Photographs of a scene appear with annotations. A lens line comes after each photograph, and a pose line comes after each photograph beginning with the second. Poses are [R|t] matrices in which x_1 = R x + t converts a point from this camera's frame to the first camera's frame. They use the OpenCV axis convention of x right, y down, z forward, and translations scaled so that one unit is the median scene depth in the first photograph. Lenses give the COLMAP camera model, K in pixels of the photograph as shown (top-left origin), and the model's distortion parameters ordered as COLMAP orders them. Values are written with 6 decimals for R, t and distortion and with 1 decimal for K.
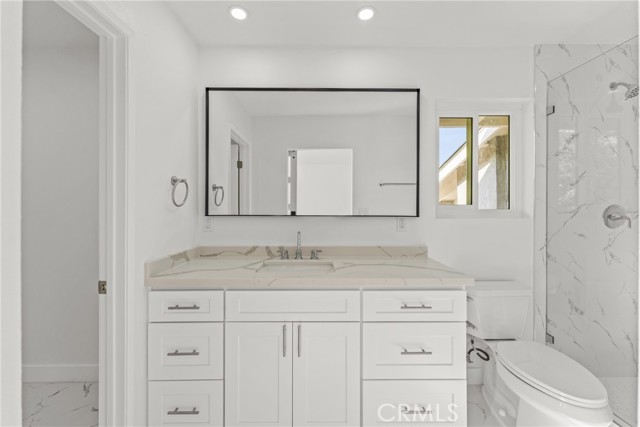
lens RADIAL K [[258.7, 0, 321.3], [0, 258.7, 208.8], [0, 0, 1]] dist [0.000044, 0.000053]
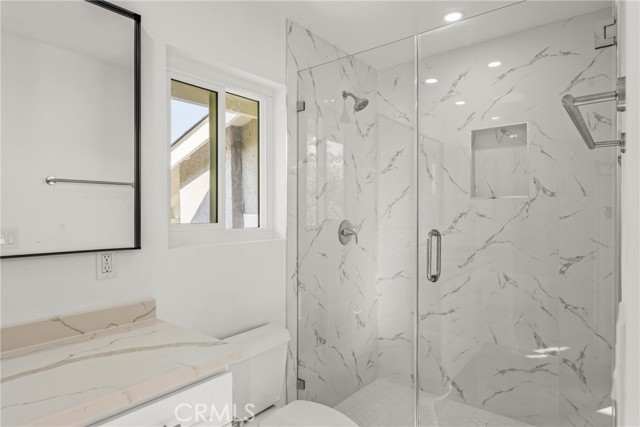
lens RADIAL K [[376.1, 0, 320.4], [0, 376.1, 215.2], [0, 0, 1]] dist [0.001517, 0.000403]
pose [[0.642021, -0.006854, 0.766656, 0.010256], [0.008029, 0.999965, 0.002216, -0.037332], [-0.766645, 0.004733, 0.642054, 0.183634]]
